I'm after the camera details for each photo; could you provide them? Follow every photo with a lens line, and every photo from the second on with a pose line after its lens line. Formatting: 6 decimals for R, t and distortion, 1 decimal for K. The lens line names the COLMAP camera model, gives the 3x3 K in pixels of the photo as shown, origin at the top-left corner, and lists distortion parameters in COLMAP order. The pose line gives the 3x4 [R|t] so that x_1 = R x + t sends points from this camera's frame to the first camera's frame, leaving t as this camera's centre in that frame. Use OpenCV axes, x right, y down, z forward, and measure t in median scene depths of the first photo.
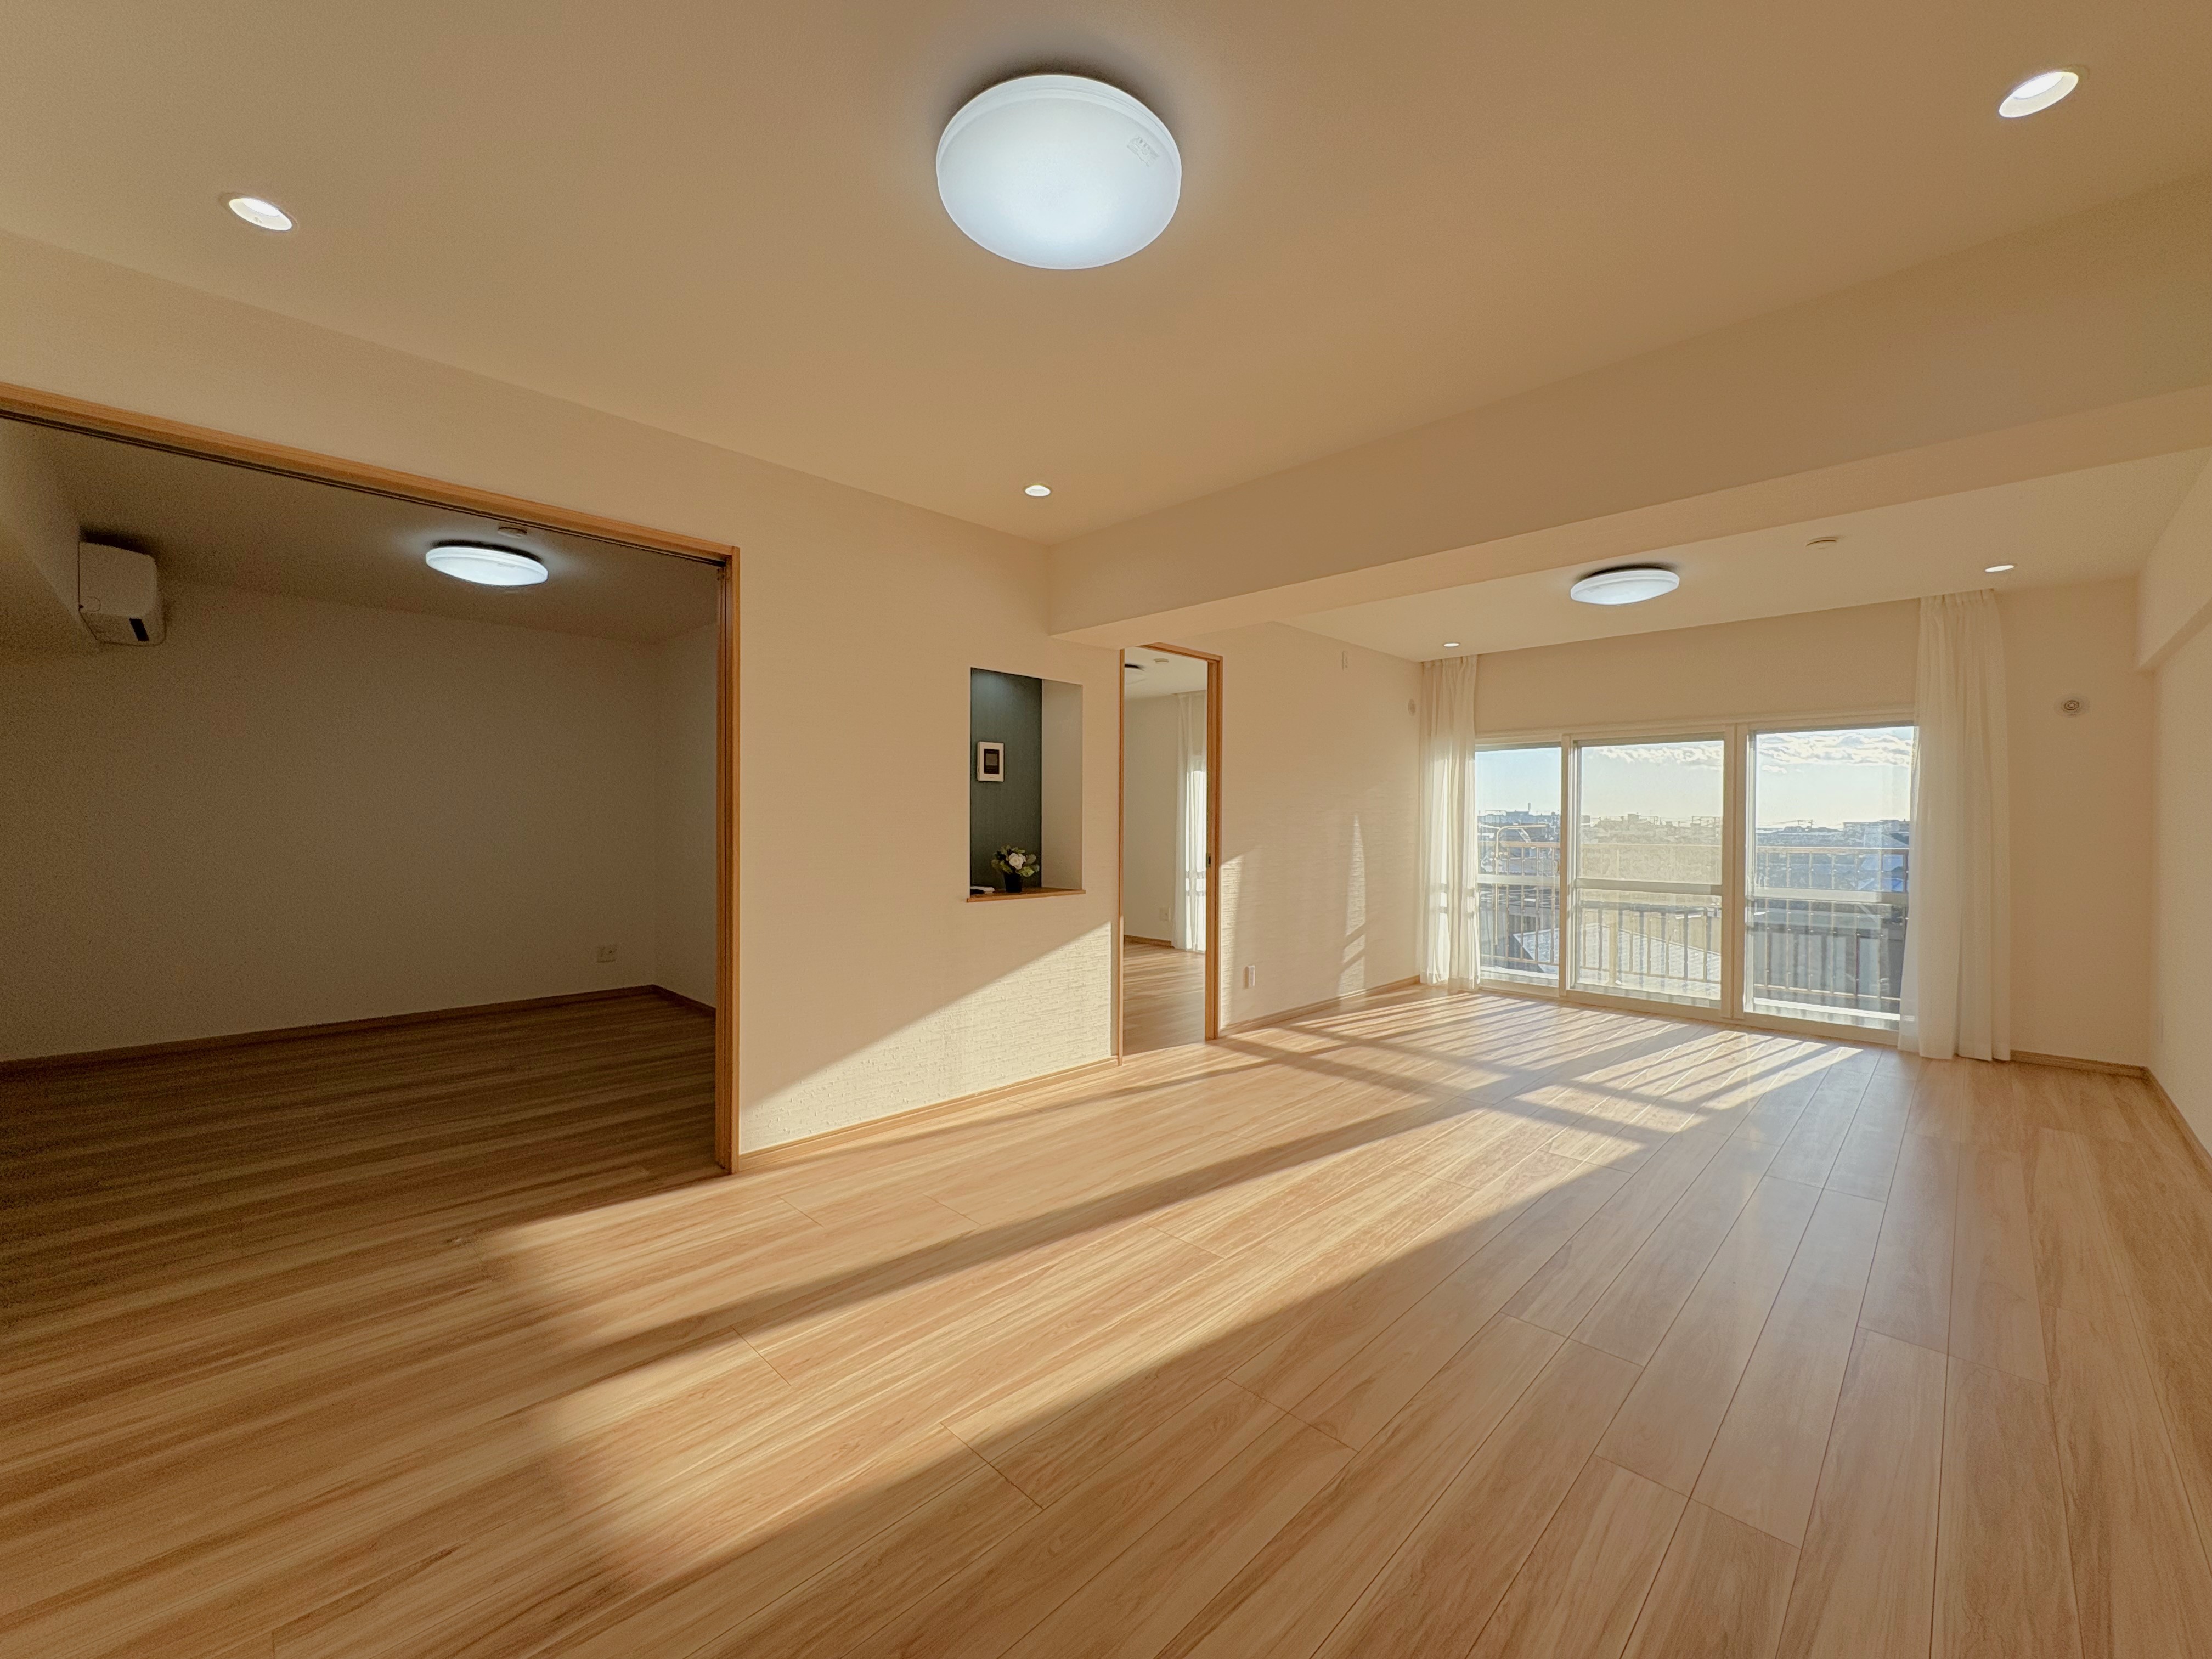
lens RADIAL K [[886.8, 0, 1102.5], [0, 886.8, 823.7], [0, 0, 1]] dist [-0.001811, 0.000237]
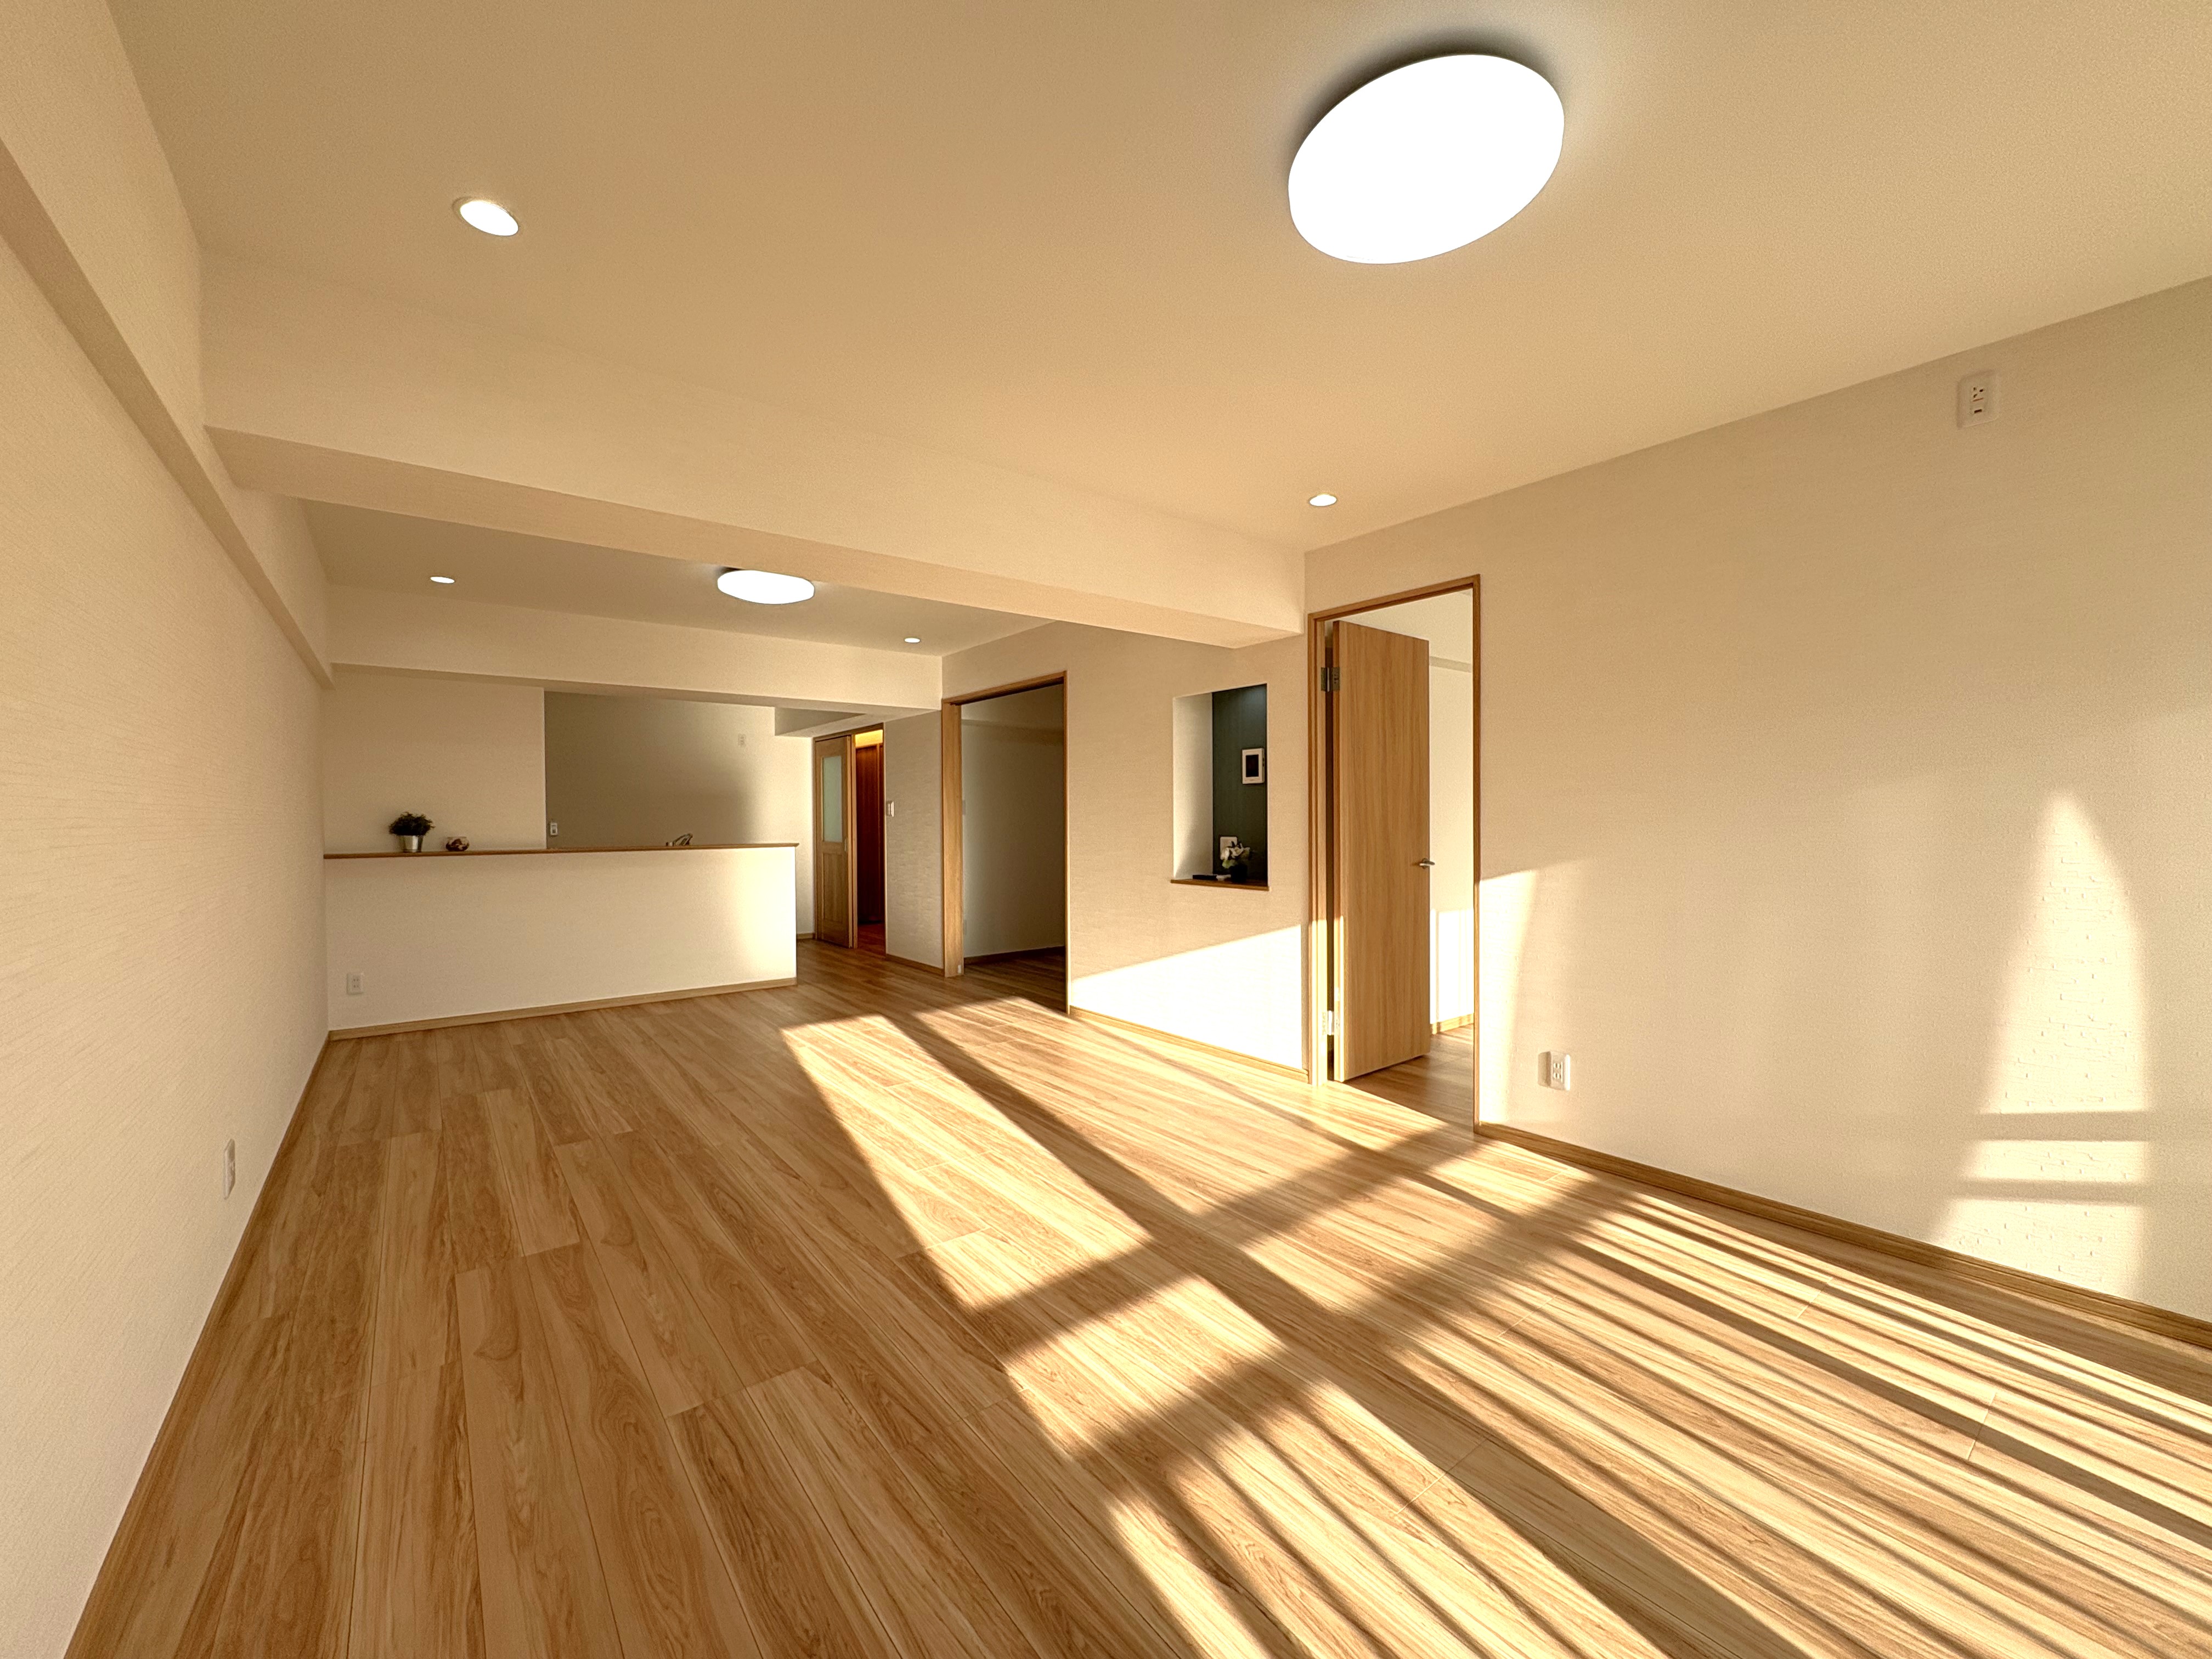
lens RADIAL K [[886.8, 0, 1106.8], [0, 886.8, 831.7], [0, 0, 1]] dist [-0.001811, 0.000237]
pose [[-0.128465, 0.013078, -0.991628, 1.086931], [0.004929, 0.999909, 0.012549, -0.001707], [0.991702, -0.003276, -0.128518, 1.032946]]
